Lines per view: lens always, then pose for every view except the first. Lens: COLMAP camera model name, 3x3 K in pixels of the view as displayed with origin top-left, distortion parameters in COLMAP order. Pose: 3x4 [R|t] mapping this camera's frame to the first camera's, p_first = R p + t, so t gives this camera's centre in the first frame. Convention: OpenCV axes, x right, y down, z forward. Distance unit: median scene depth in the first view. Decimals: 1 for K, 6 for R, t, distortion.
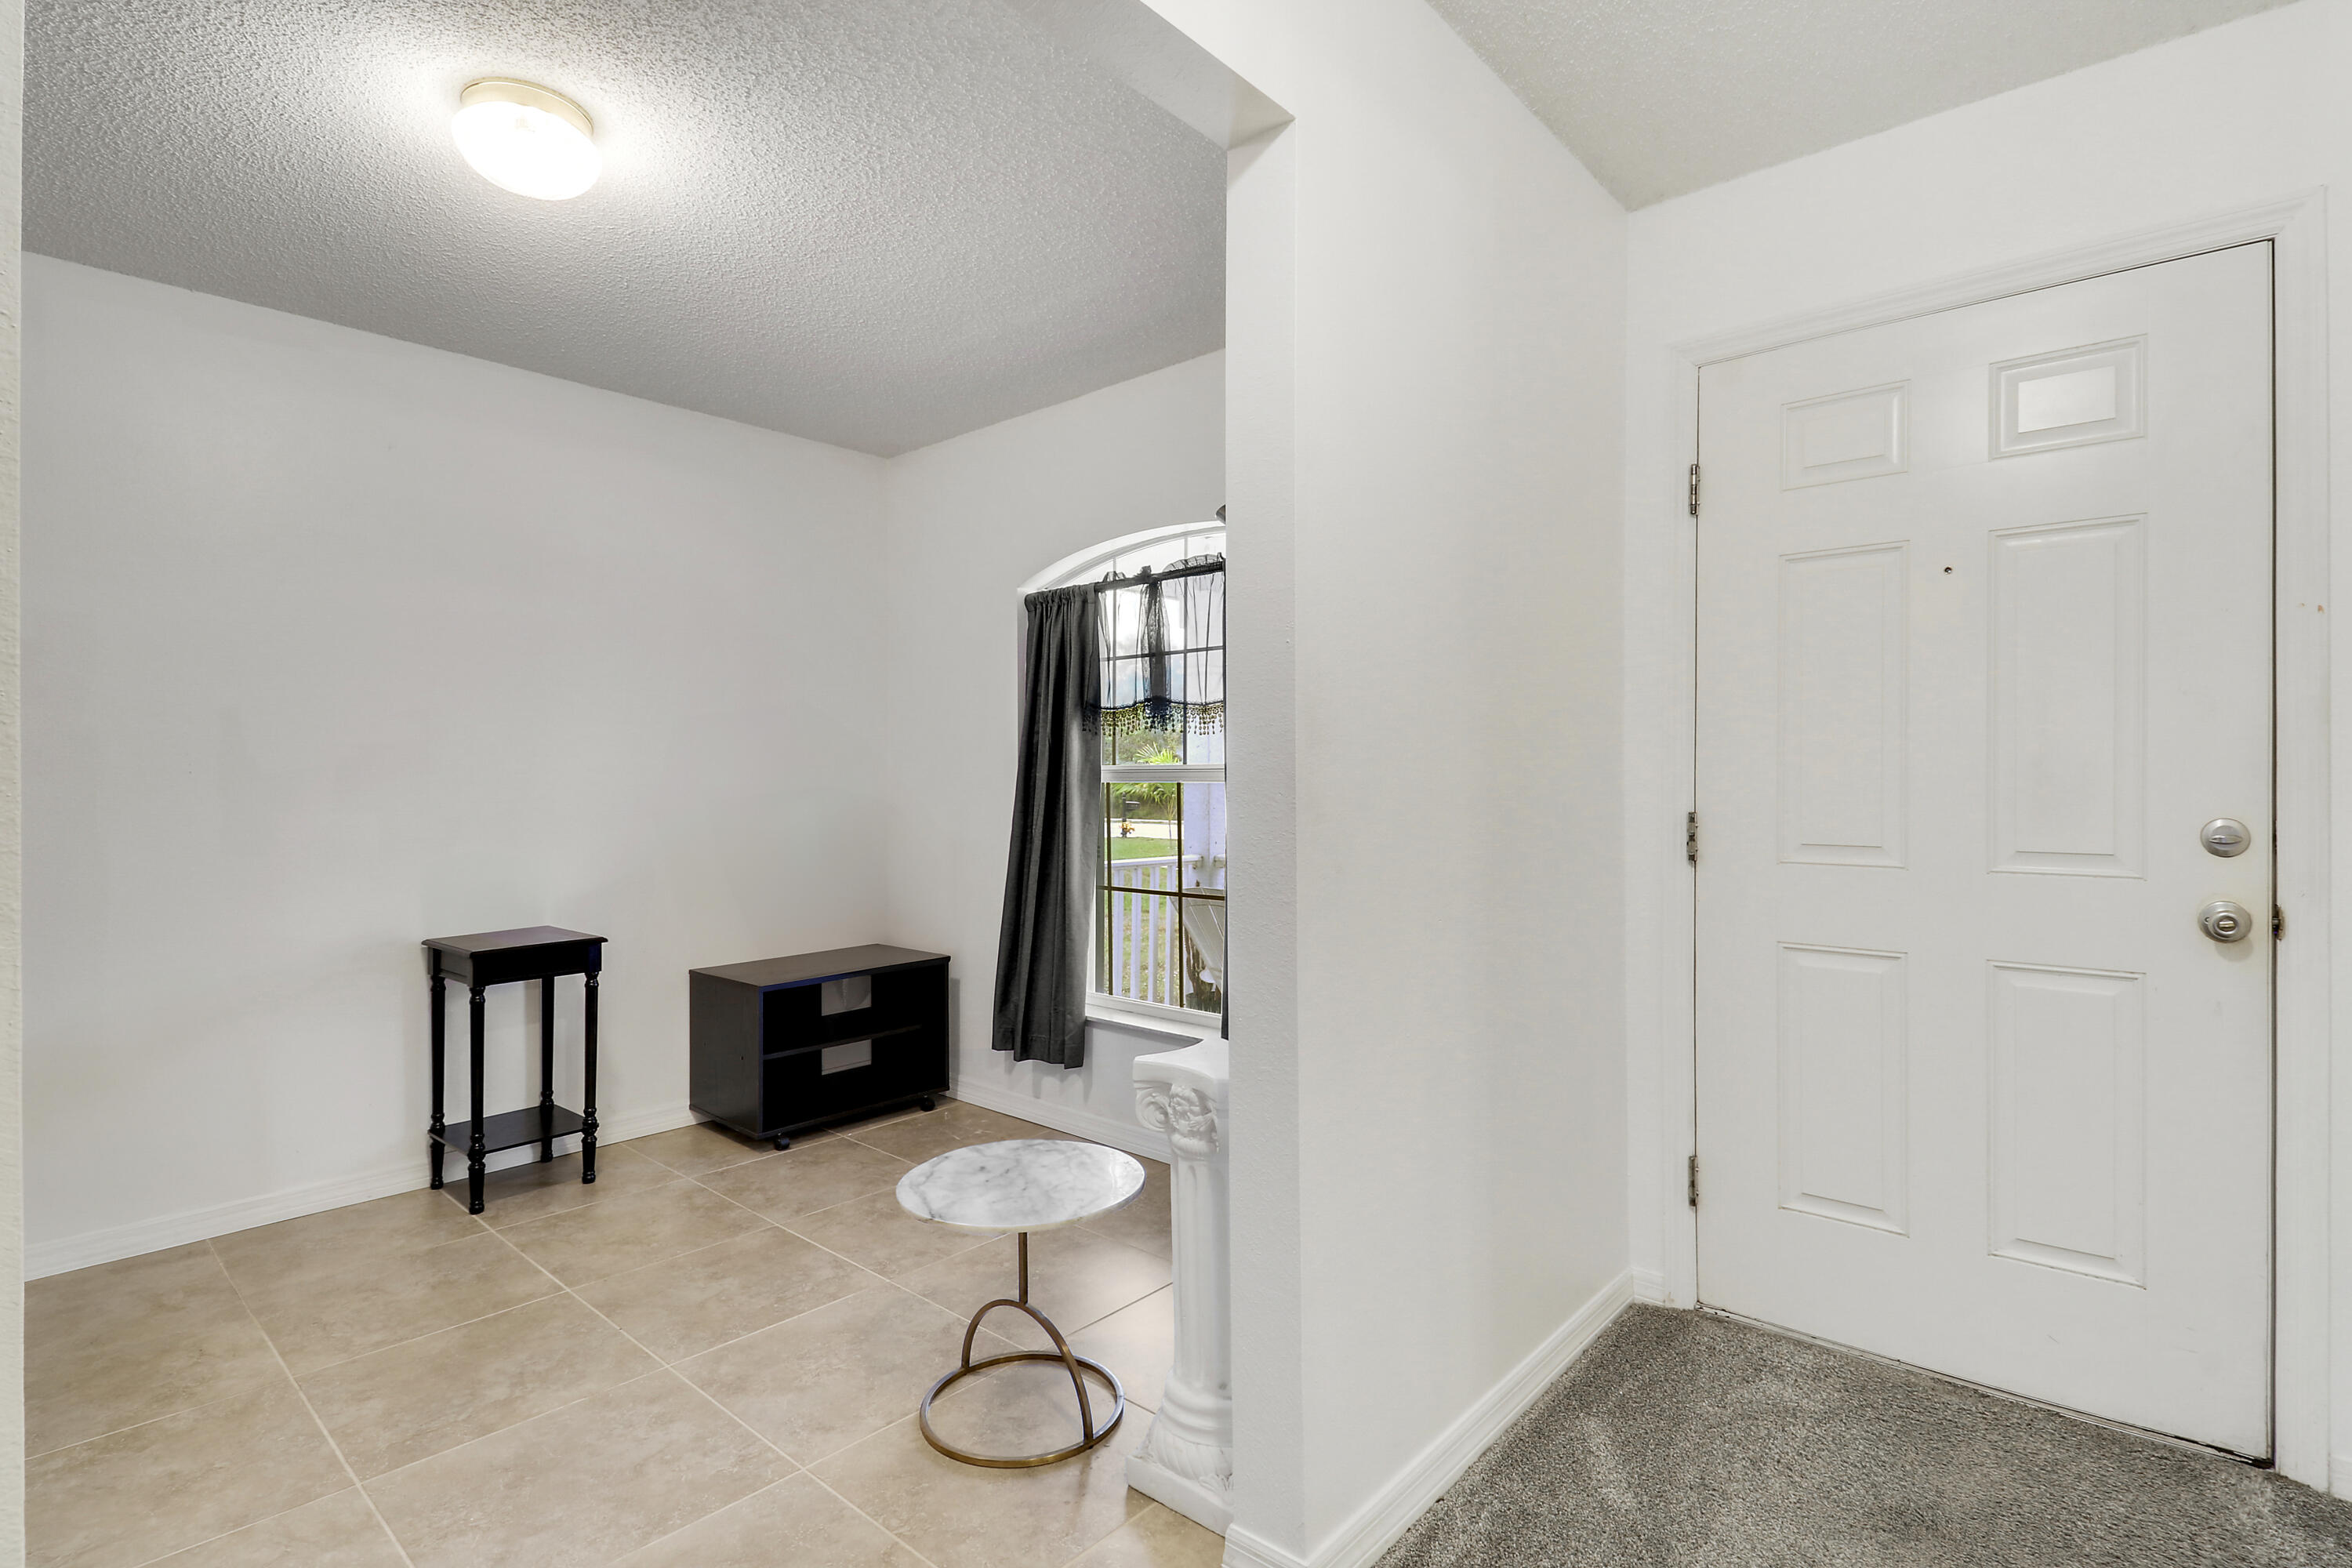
lens RADIAL K [[1105.6, 0, 1191.3], [0, 1105.6, 782.4], [0, 0, 1]] dist [-0.003759, -0.006991]
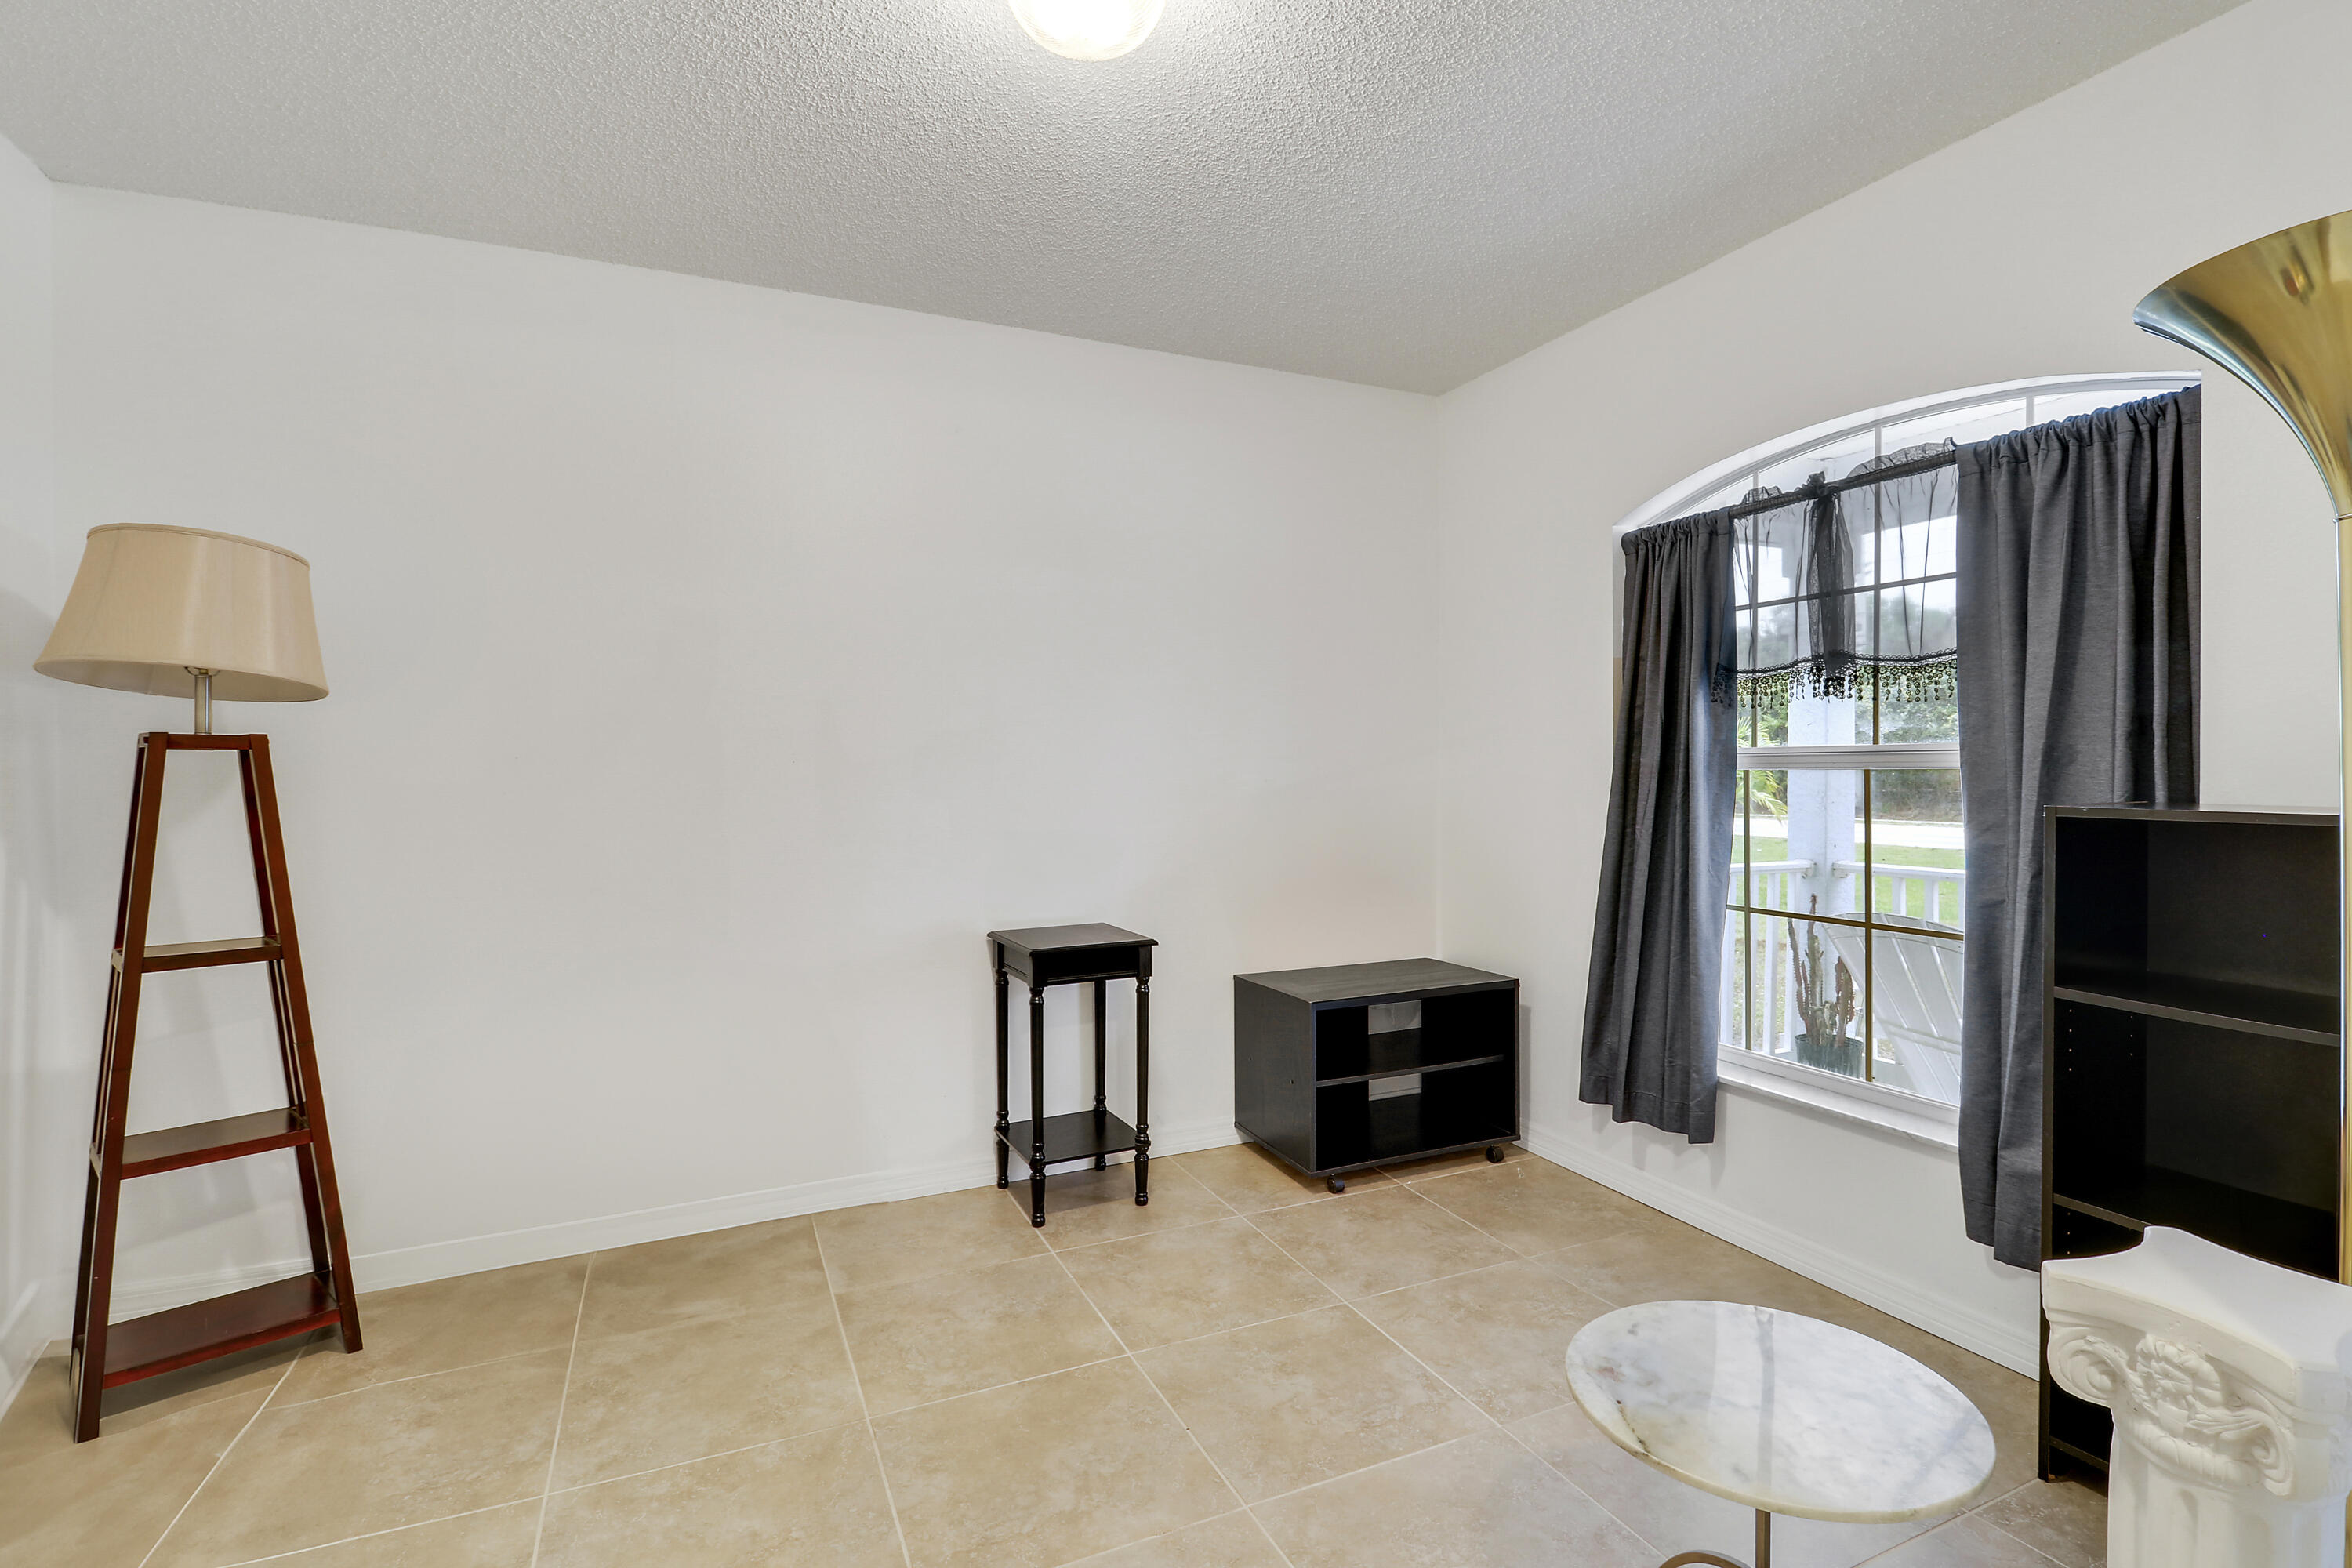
lens RADIAL K [[1105.6, 0, 1191.3], [0, 1105.6, 782.4], [0, 0, 1]] dist [-0.003759, -0.006991]
pose [[0.908039, -0.000347, -0.418886, -0.111078], [0.005407, 0.999926, 0.010893, -0.002055], [0.418851, -0.012156, 0.907973, 0.166338]]
